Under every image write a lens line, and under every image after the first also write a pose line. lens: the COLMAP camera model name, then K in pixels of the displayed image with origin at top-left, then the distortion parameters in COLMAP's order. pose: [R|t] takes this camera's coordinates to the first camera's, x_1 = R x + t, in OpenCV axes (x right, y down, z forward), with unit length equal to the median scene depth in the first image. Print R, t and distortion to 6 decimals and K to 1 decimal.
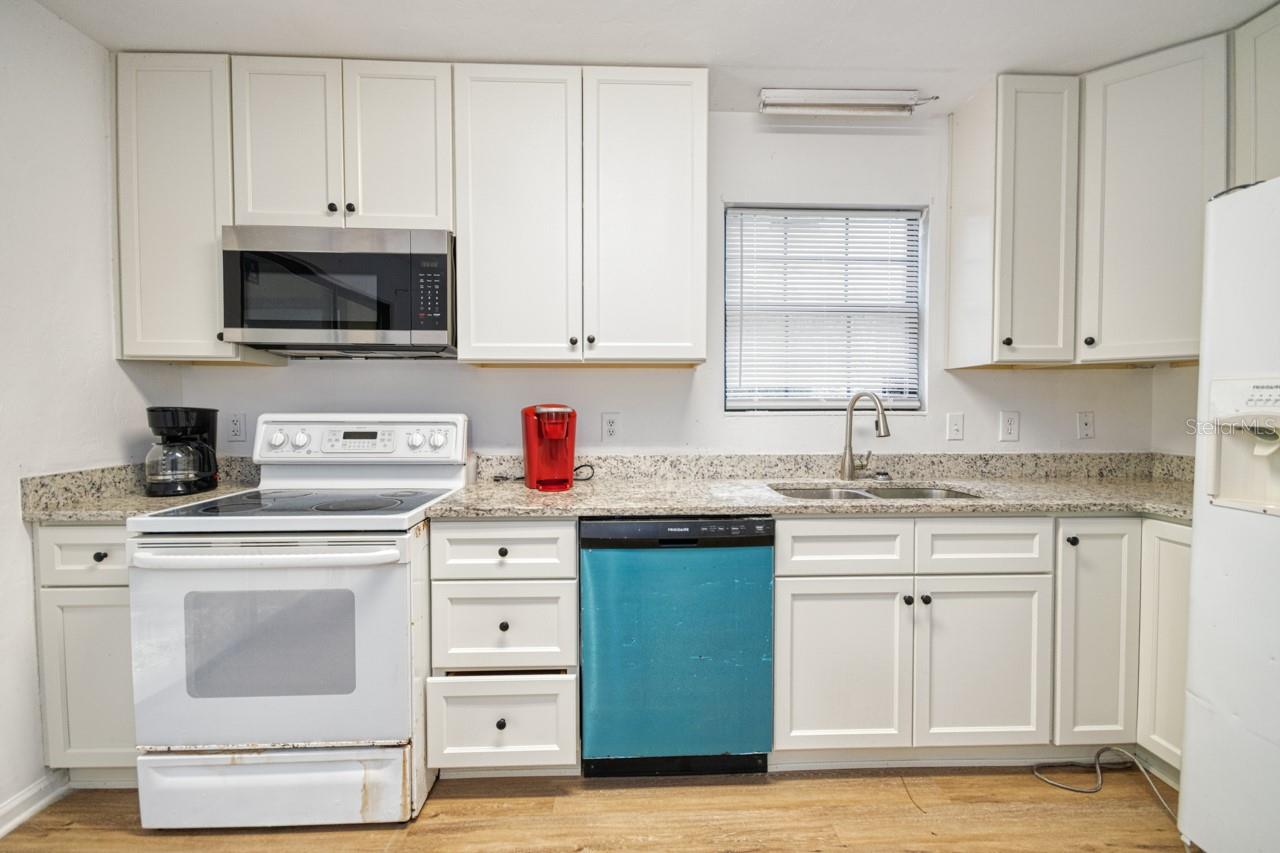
lens RADIAL K [[584.8, 0, 654.9], [0, 584.8, 422.7], [0, 0, 1]] dist [0.019977, -0.010703]
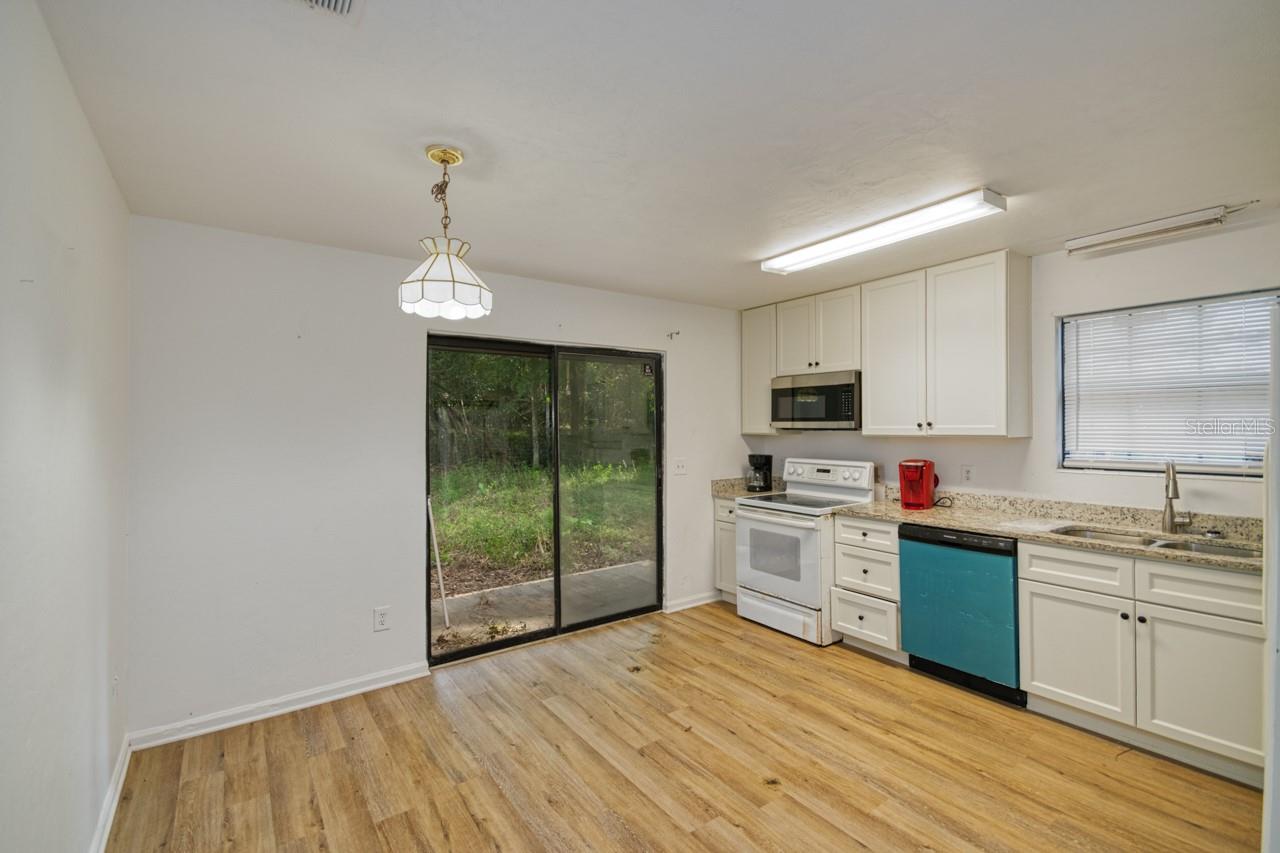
lens RADIAL K [[560.5, 0, 643.4], [0, 560.5, 425.9], [0, 0, 1]] dist [0.005148, 0.000185]
pose [[0.547066, -0.005315, -0.837072, 0.849775], [-0.021137, 0.999573, -0.020161, -0.089015], [0.836822, 0.028723, 0.546721, -0.638005]]
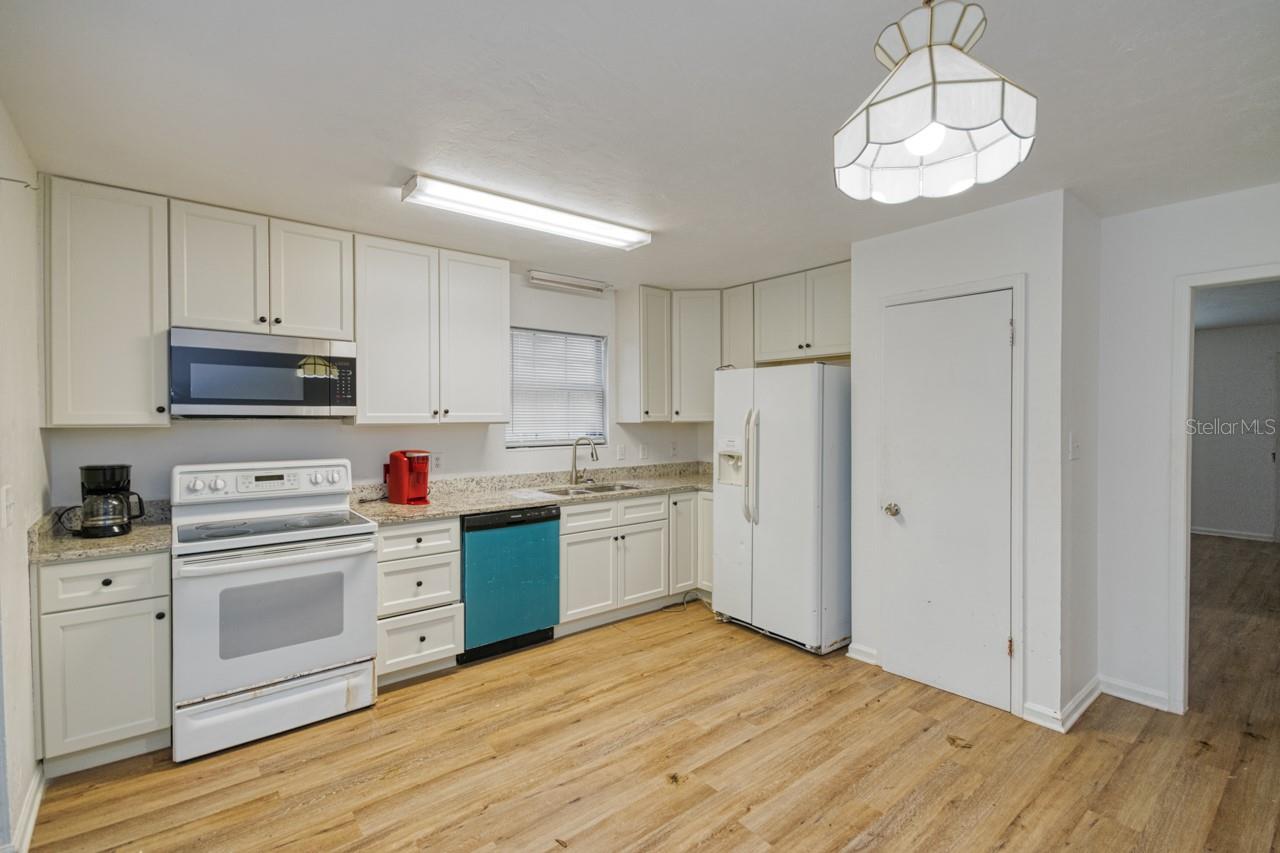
lens RADIAL K [[551.6, 0, 646.1], [0, 551.6, 426.0], [0, 0, 1]] dist [0.006202, -0.000059]
pose [[0.812353, -0.011163, 0.583059, -0.588477], [0.019610, 0.999774, -0.008180, -0.079621], [-0.582836, 0.018079, 0.812389, -0.638278]]
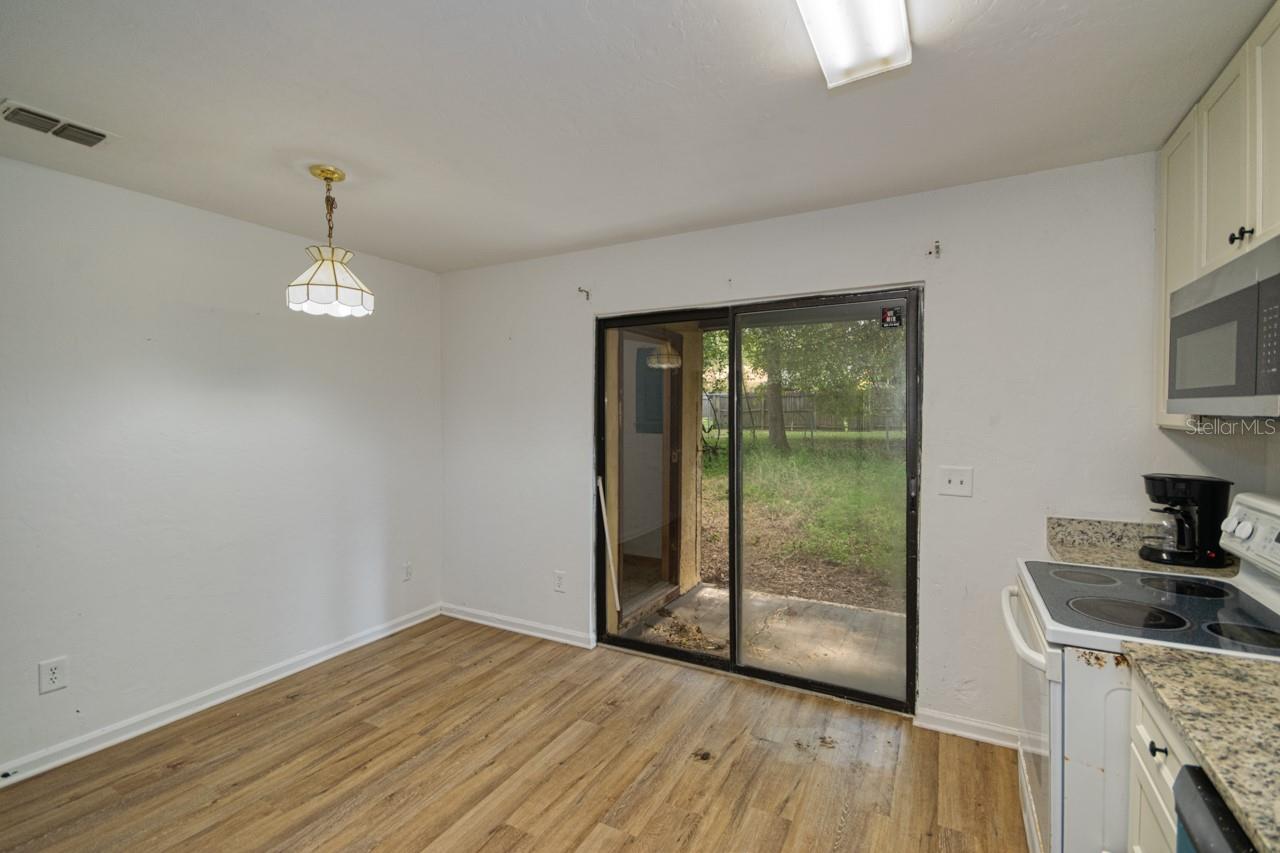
lens RADIAL K [[560.5, 0, 643.4], [0, 560.5, 425.9], [0, 0, 1]] dist [0.005148, 0.000185]
pose [[-0.511474, 0.024569, -0.858948, 0.492259], [-0.025822, 0.998700, 0.043943, -0.135719], [0.858911, 0.044656, -0.510174, 0.735690]]
